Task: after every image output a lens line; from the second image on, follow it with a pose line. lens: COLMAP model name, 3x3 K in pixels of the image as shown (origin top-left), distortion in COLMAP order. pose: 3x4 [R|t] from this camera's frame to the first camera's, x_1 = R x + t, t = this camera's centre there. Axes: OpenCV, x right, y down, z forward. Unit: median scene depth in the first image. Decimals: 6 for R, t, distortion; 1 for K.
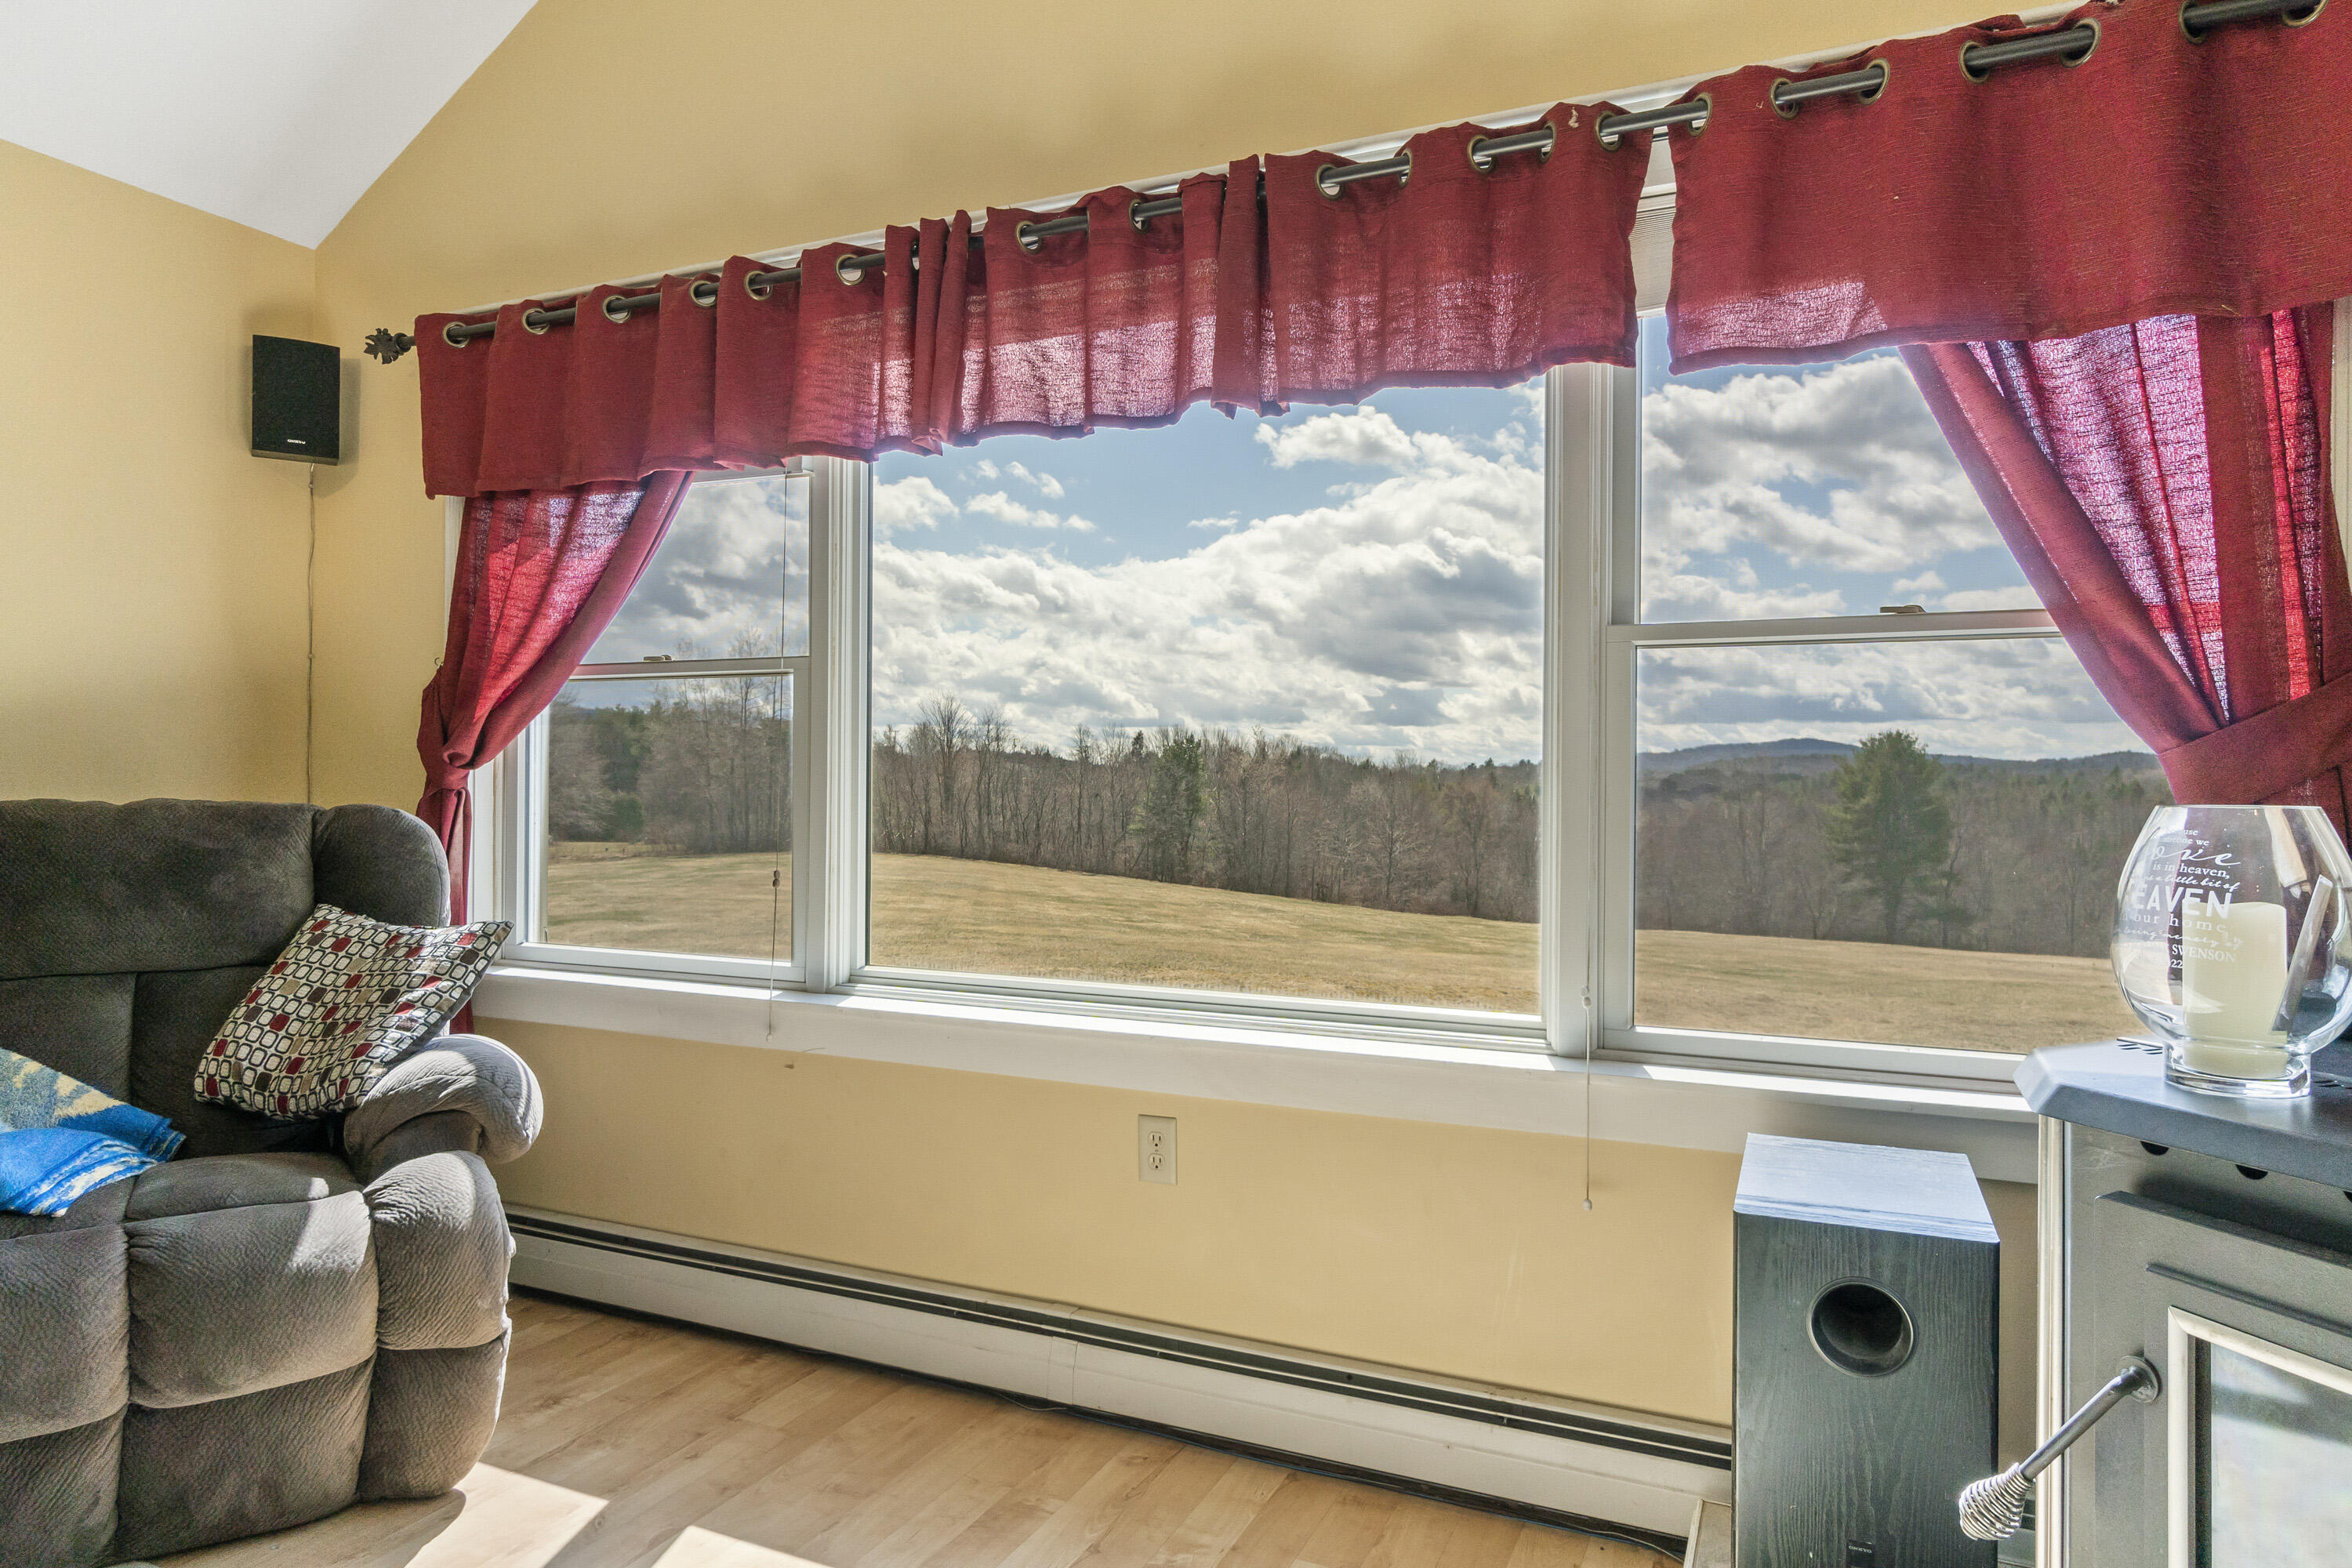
lens RADIAL K [[1496.5, 0, 1151.7], [0, 1496.5, 786.7], [0, 0, 1]] dist [0.009996, 0.001416]
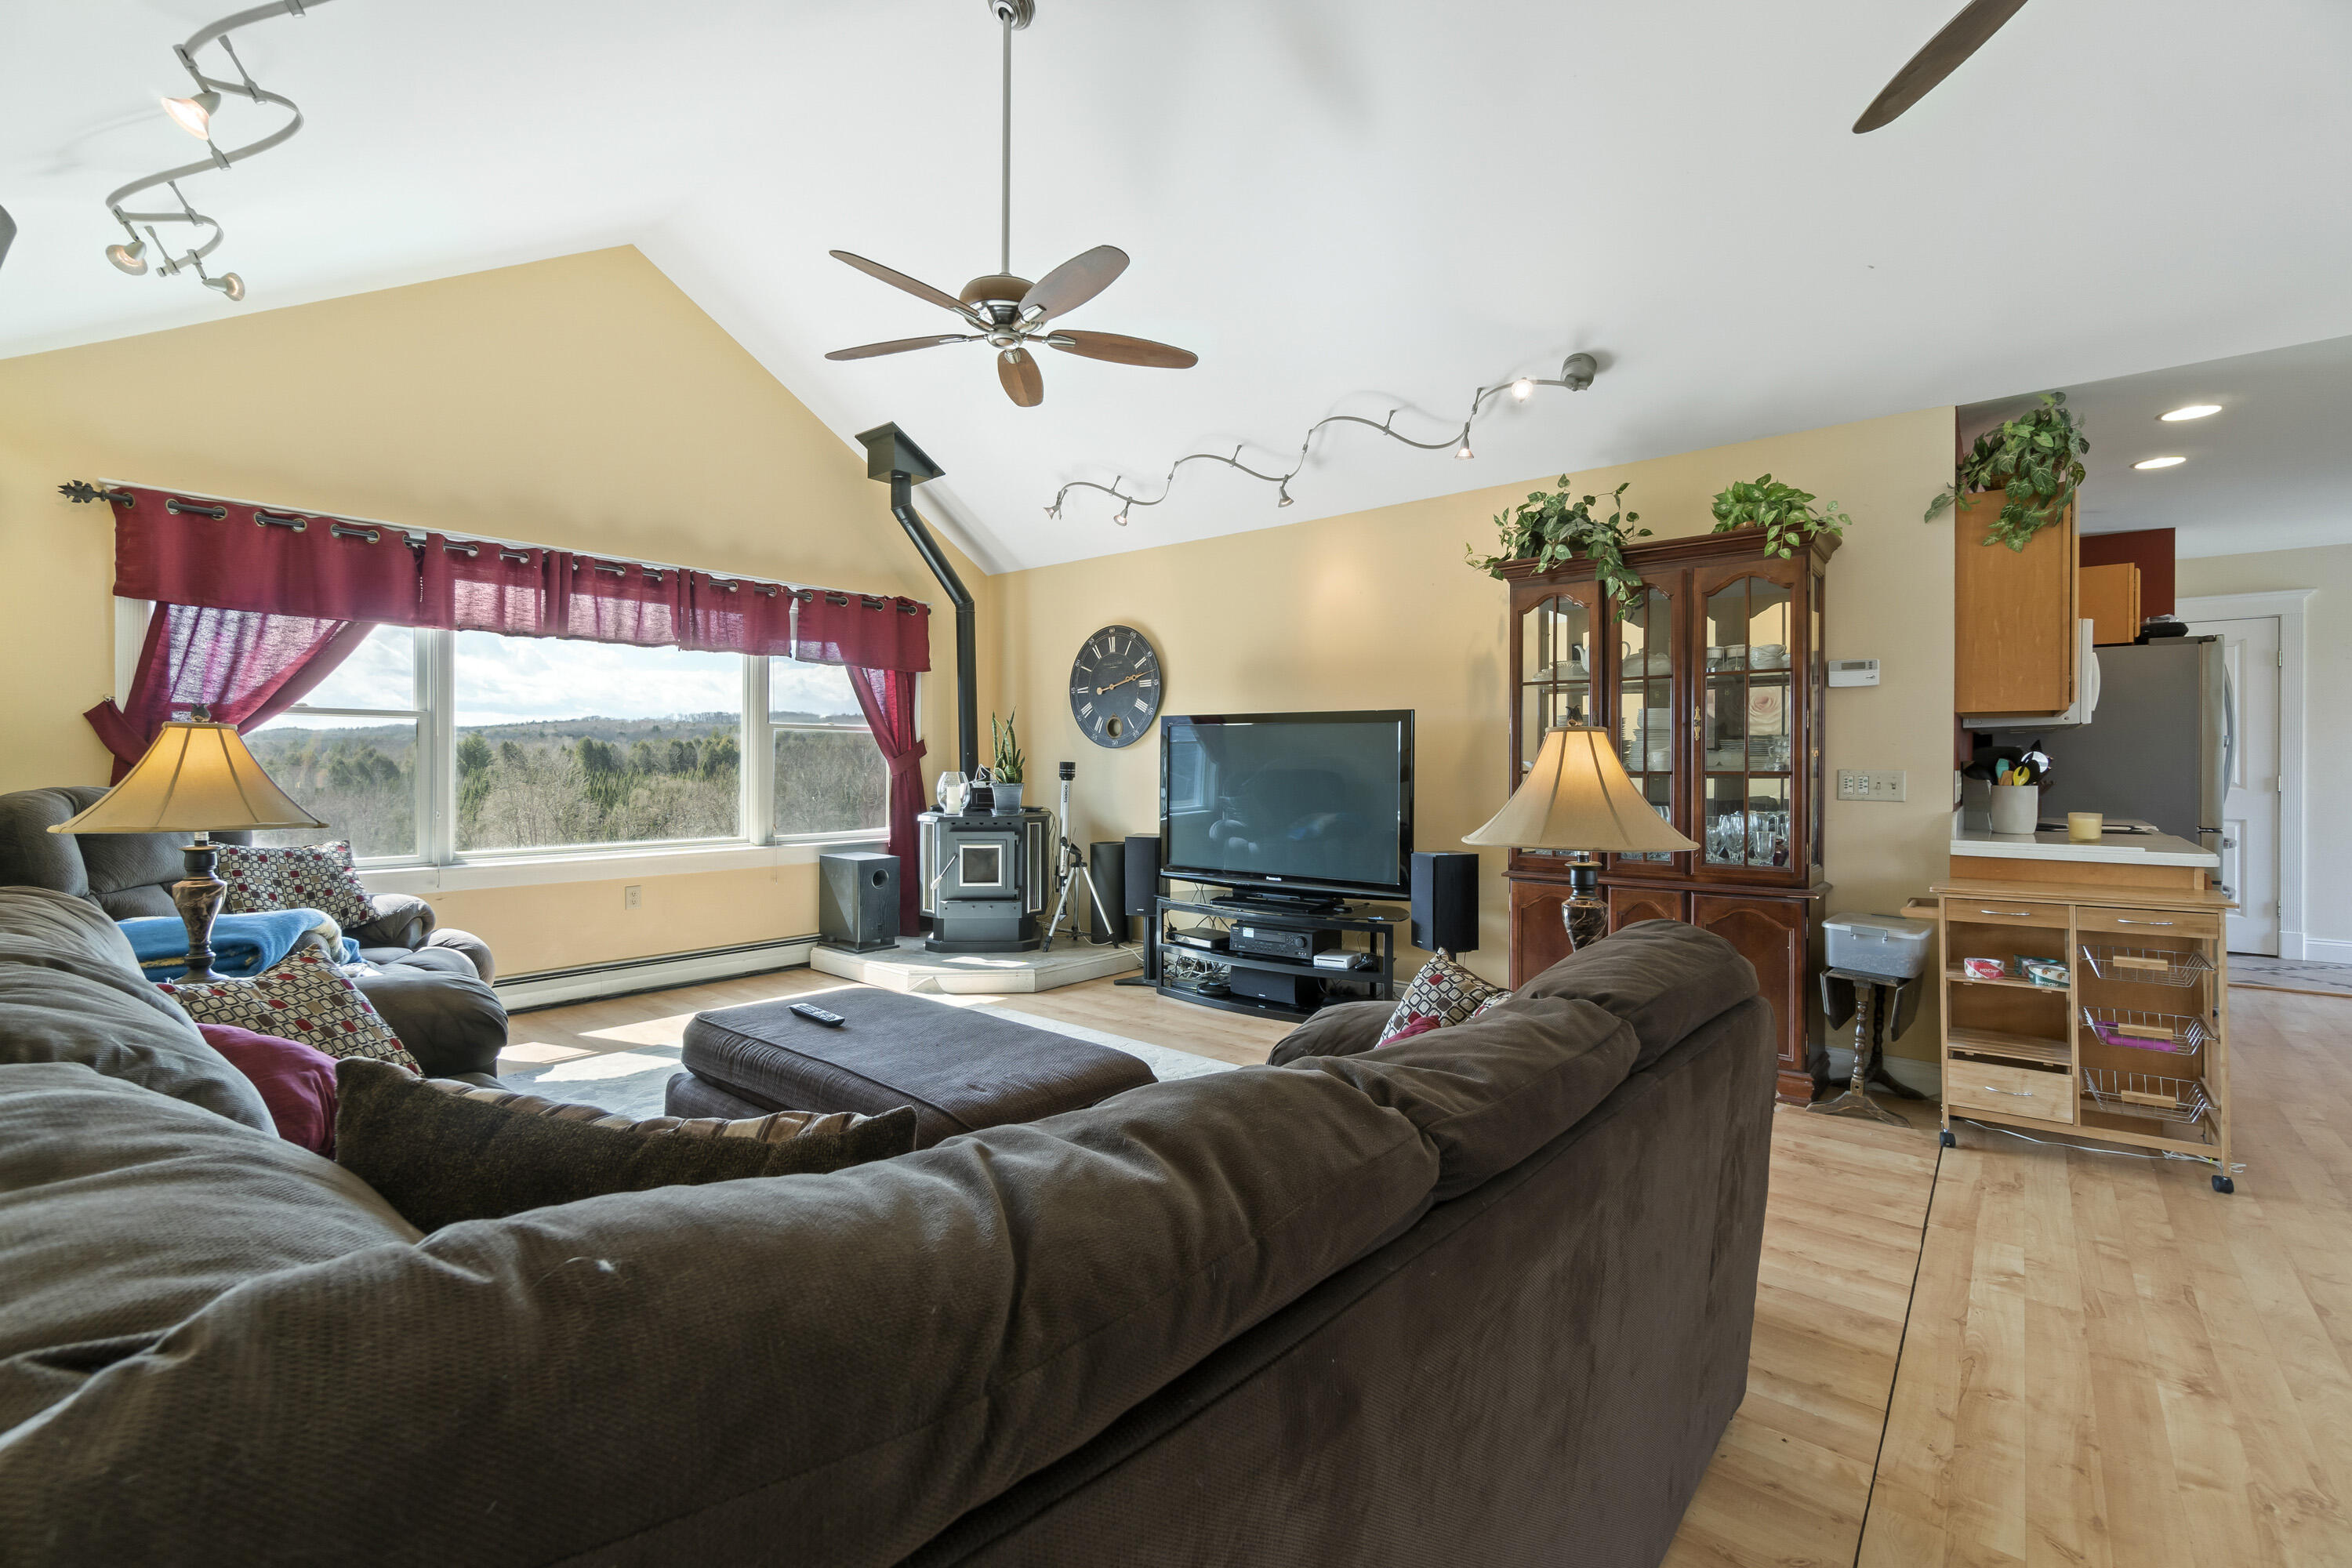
lens RADIAL K [[1014.8, 0, 1172.9], [0, 1014.8, 773.1], [0, 0, 1]] dist [-0.001397, 0.000290]
pose [[0.241893, -0.014867, 0.970189, -1.577202], [-0.002642, 0.999869, 0.015981, -0.027551], [-0.970299, -0.006429, 0.241822, -0.449014]]
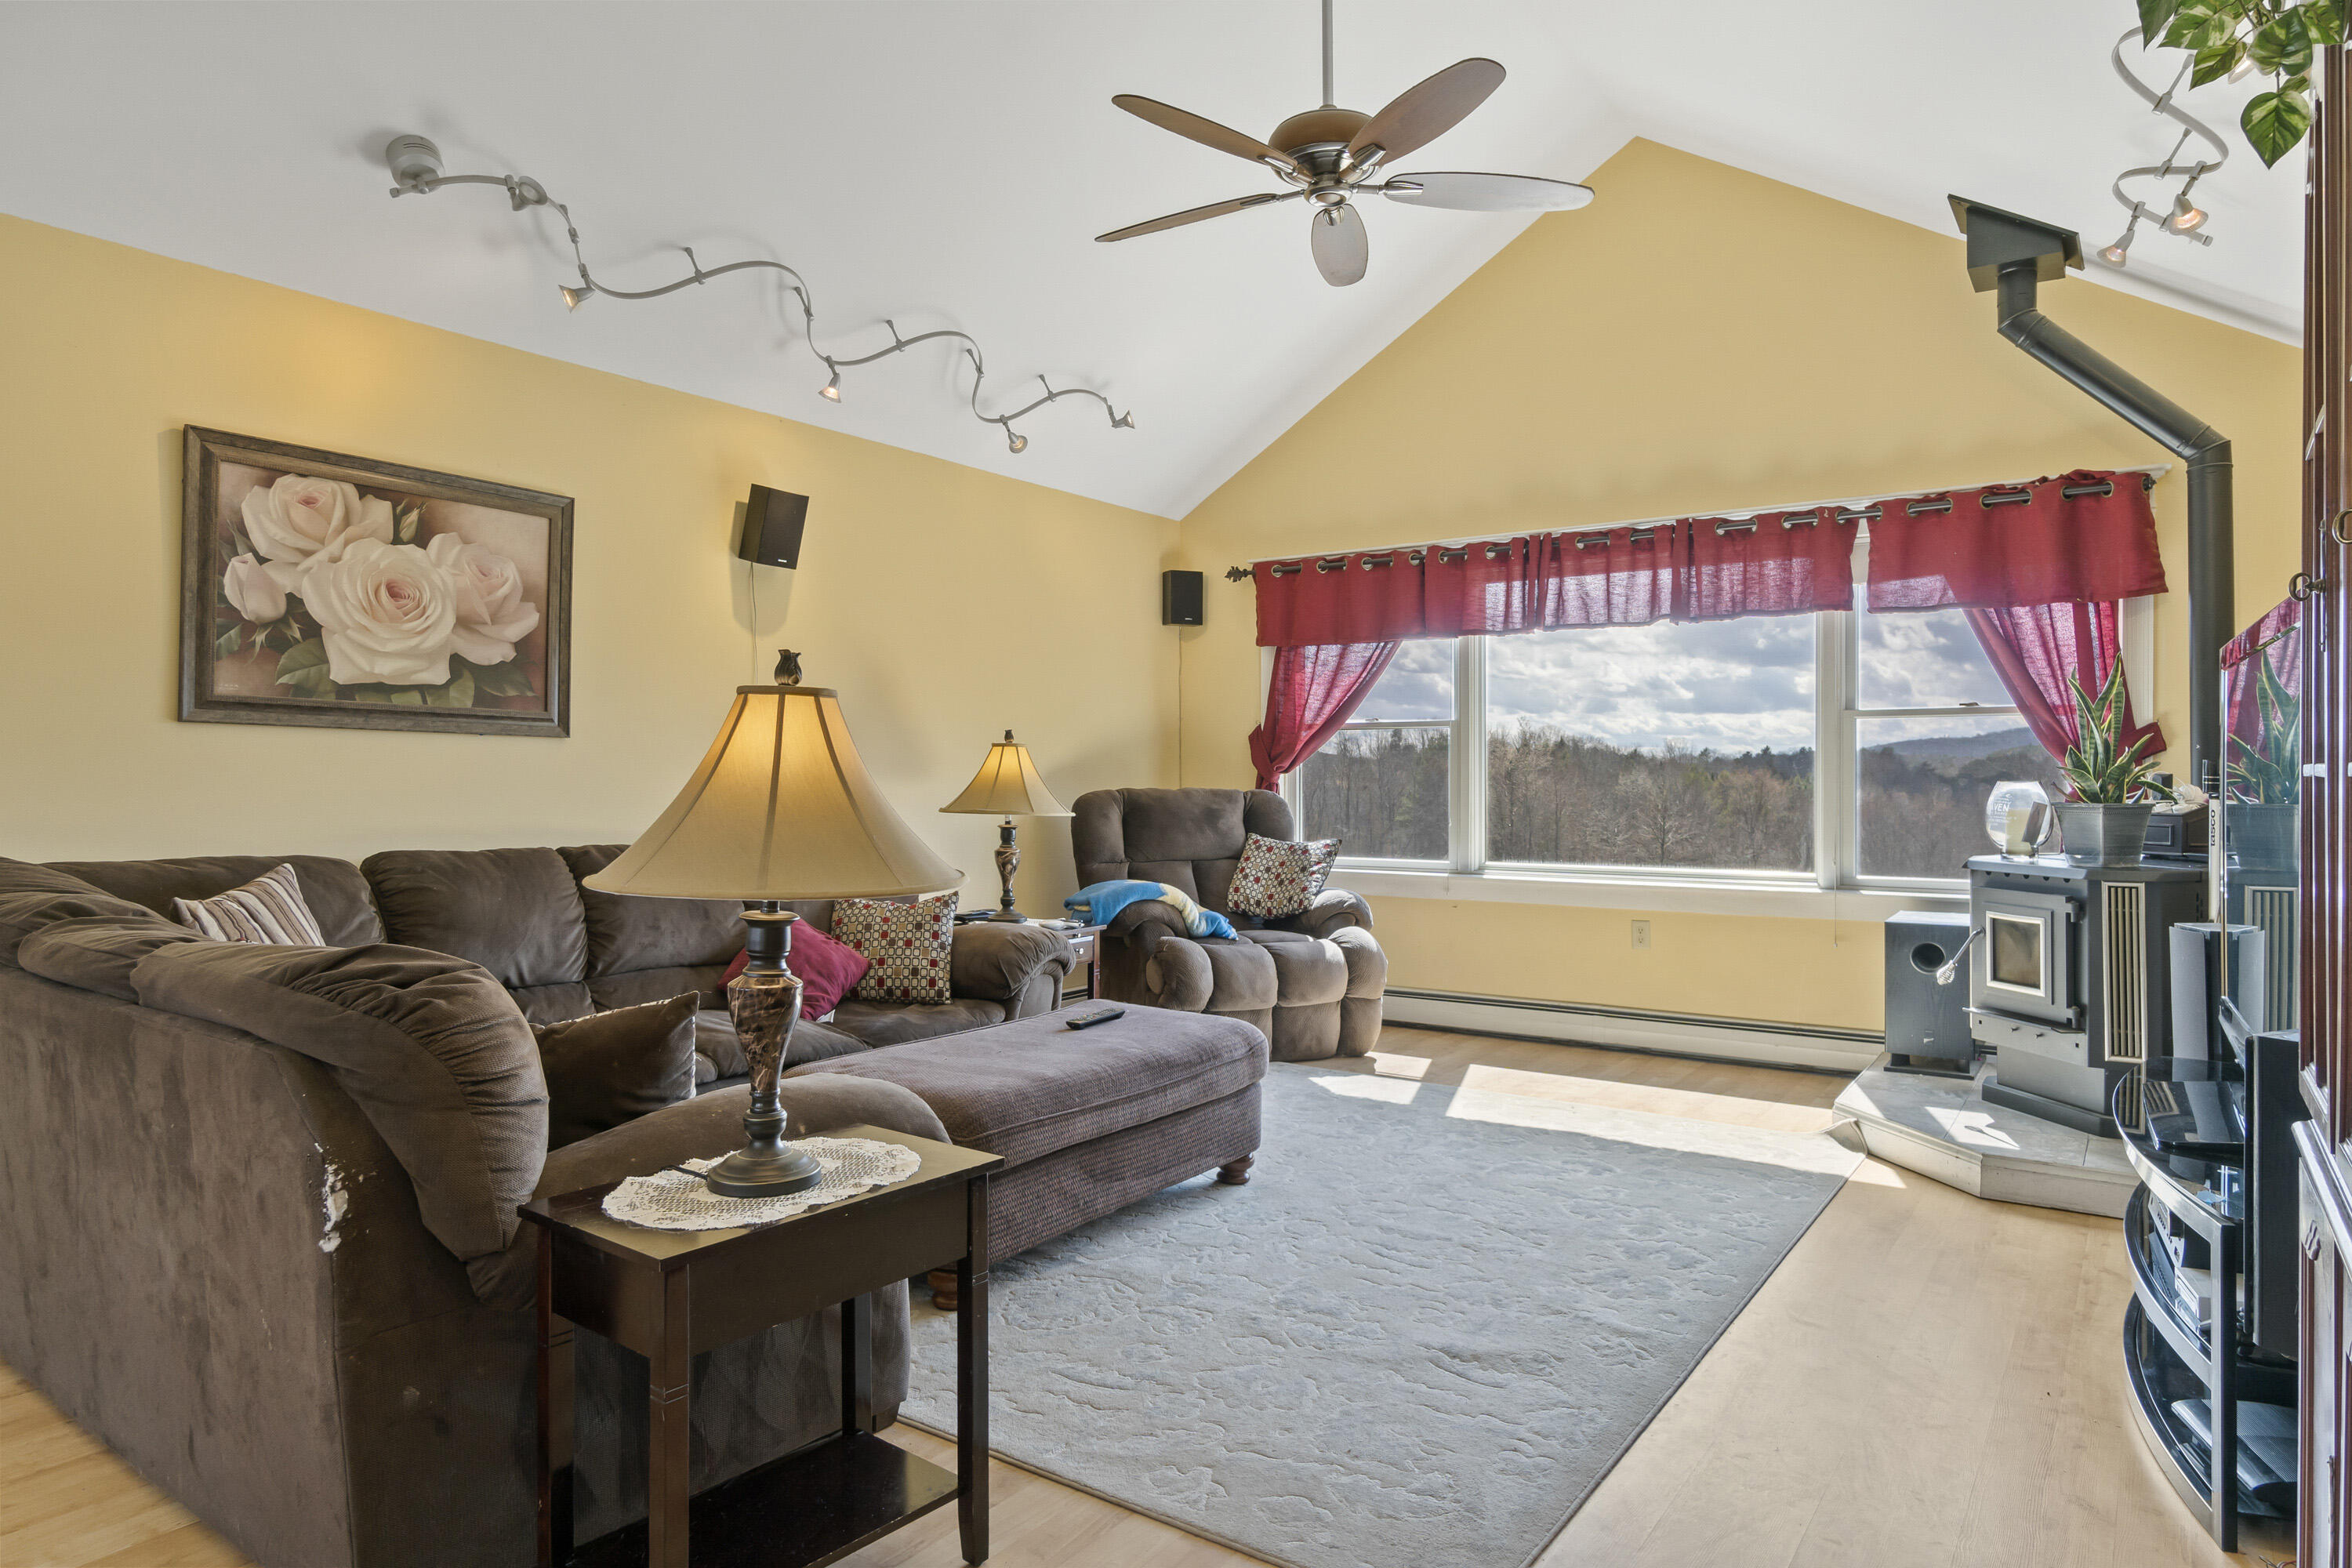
lens RADIAL K [[1496.5, 0, 1151.7], [0, 1496.5, 786.7], [0, 0, 1]] dist [0.009996, 0.001416]
pose [[0.986063, -0.008285, -0.166166, -0.347642], [0.009002, 0.999953, 0.003560, -0.002474], [0.166128, -0.005006, 0.986091, -1.382906]]
